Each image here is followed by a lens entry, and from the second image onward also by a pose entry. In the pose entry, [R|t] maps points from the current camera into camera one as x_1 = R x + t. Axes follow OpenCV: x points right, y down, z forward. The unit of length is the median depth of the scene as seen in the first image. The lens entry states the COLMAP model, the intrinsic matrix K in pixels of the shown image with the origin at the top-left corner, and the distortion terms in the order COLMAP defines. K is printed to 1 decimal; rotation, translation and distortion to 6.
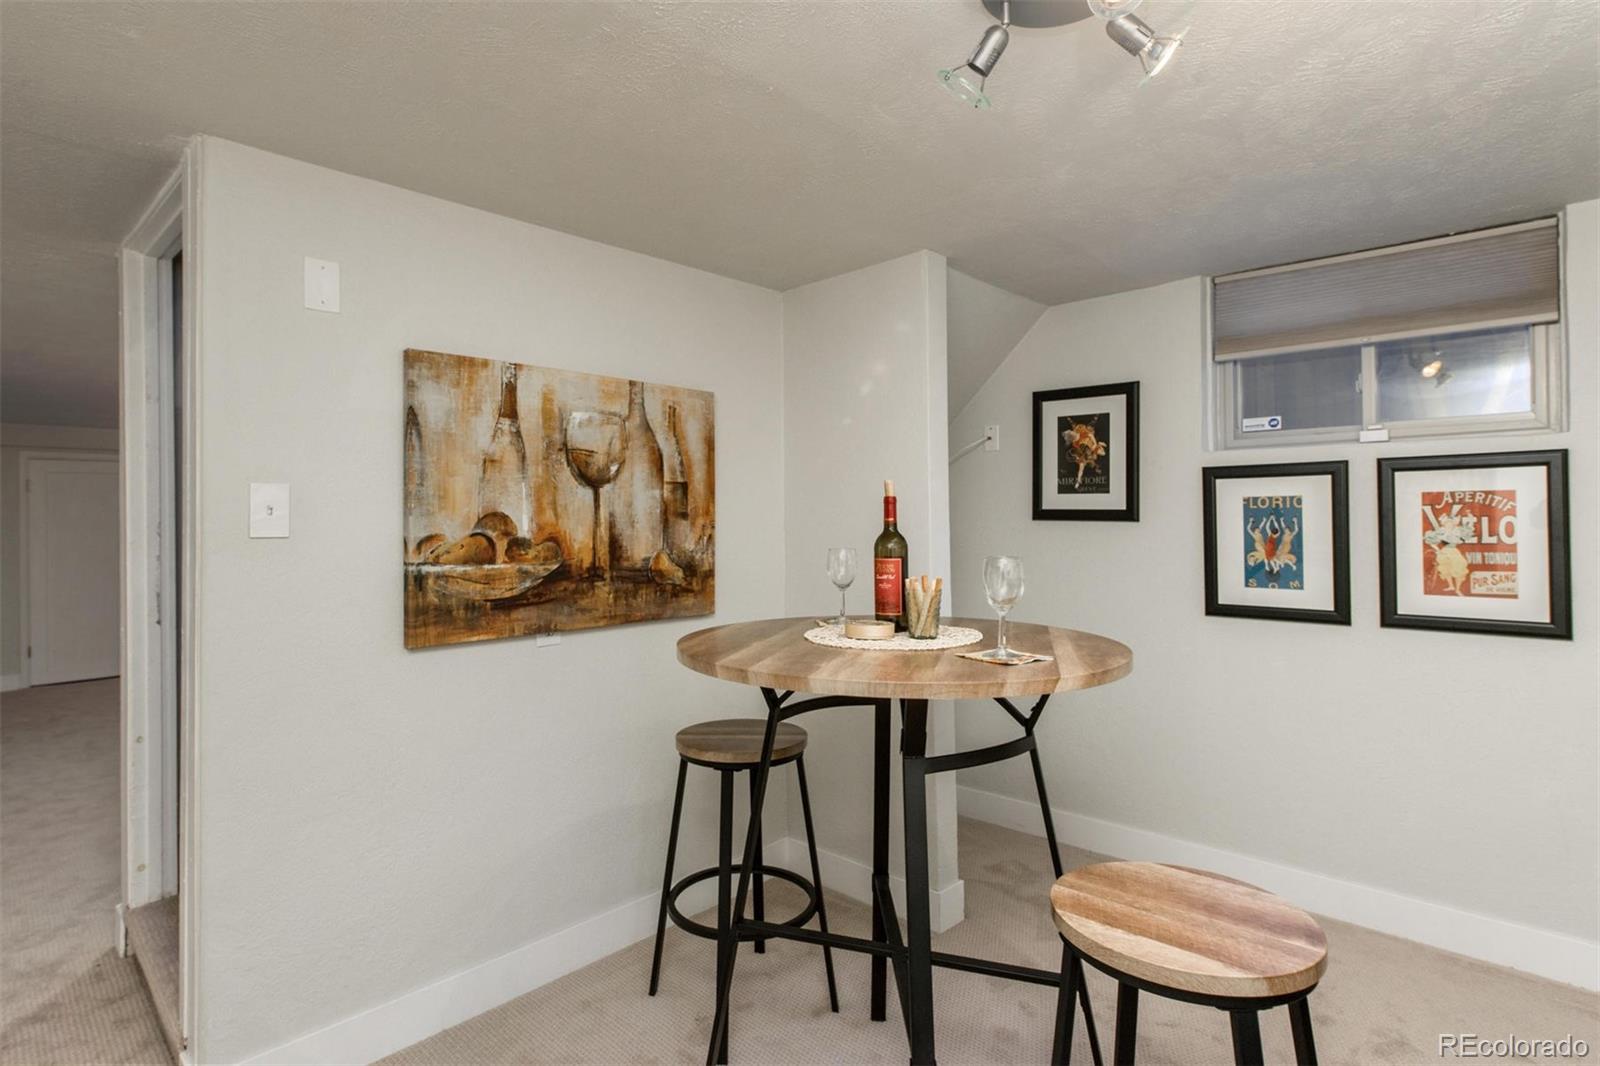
lens RADIAL K [[808.2, 0, 799.1], [0, 808.2, 516.6], [0, 0, 1]] dist [0.004335, 0.000737]
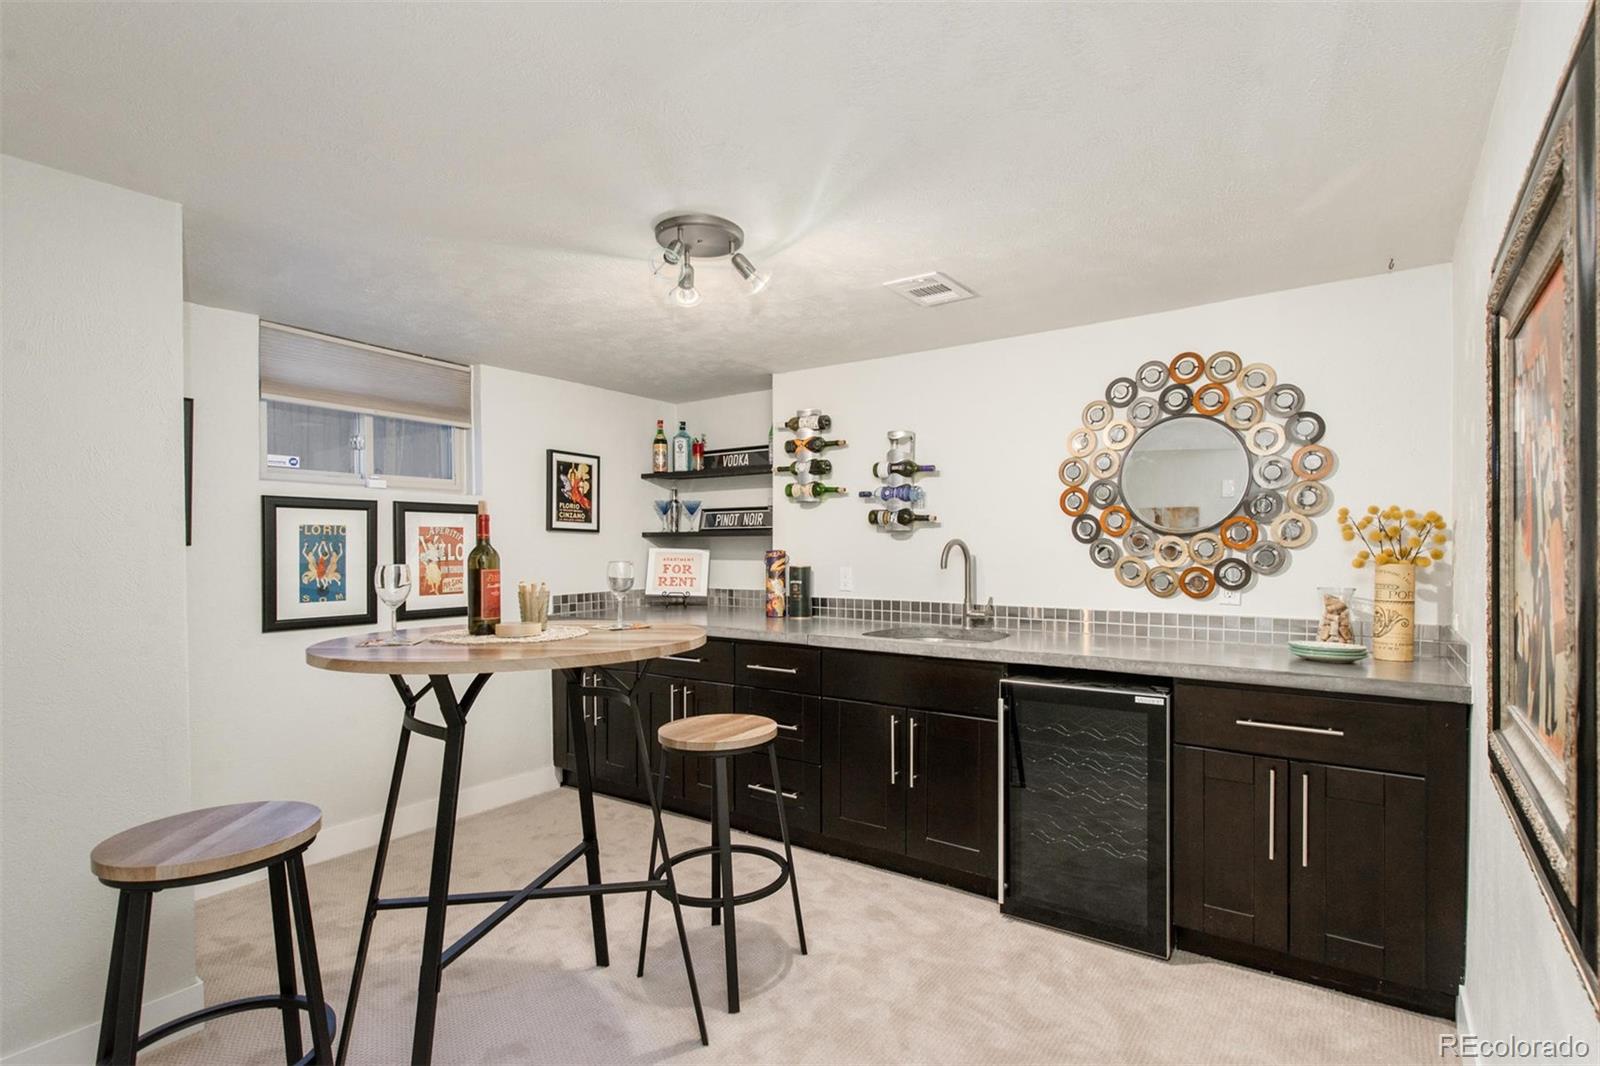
lens RADIAL K [[773.7, 0, 797.0], [0, 773.7, 544.5], [0, 0, 1]] dist [0.003777, 0.000242]
pose [[-0.118454, 0.013357, 0.992870, -0.654630], [0.001689, 0.999911, -0.013250, 0.020538], [-0.992958, 0.000107, -0.118466, 0.445965]]
